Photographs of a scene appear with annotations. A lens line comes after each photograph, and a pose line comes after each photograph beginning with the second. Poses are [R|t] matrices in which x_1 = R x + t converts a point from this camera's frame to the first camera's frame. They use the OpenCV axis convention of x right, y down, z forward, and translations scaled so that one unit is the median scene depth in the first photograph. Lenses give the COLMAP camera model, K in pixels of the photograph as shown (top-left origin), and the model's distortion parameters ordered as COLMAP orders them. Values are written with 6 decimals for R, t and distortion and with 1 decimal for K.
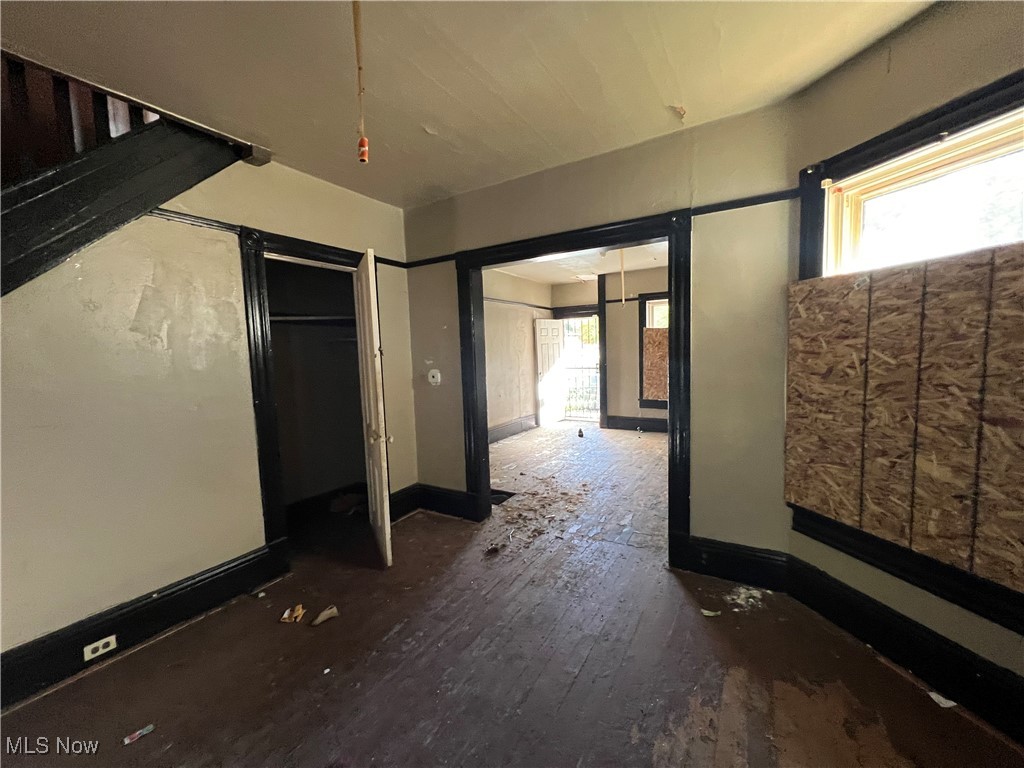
lens RADIAL K [[409.7, 0, 514.0], [0, 409.7, 387.8], [0, 0, 1]] dist [-0.004596, 0.001297]
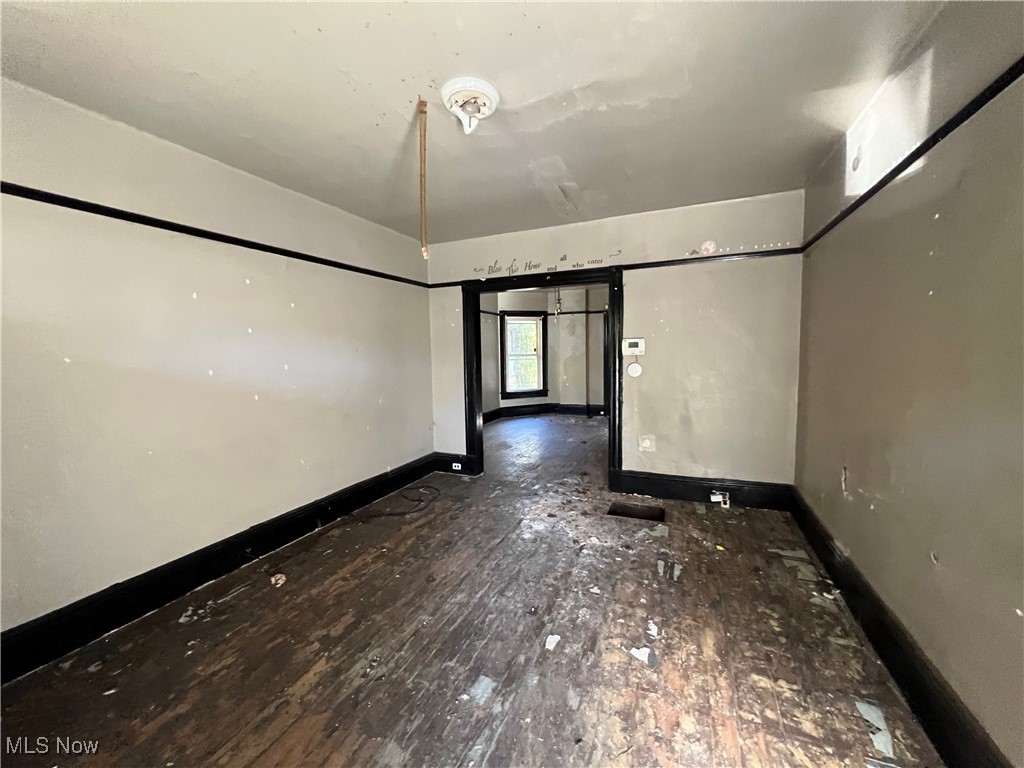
lens RADIAL K [[409.7, 0, 511.0], [0, 409.7, 381.2], [0, 0, 1]] dist [-0.004596, 0.001297]
pose [[-0.990120, 0.059225, -0.127105, 0.486609], [0.037332, 0.985049, 0.168182, -0.283999], [0.135165, 0.161776, -0.977527, 2.866897]]
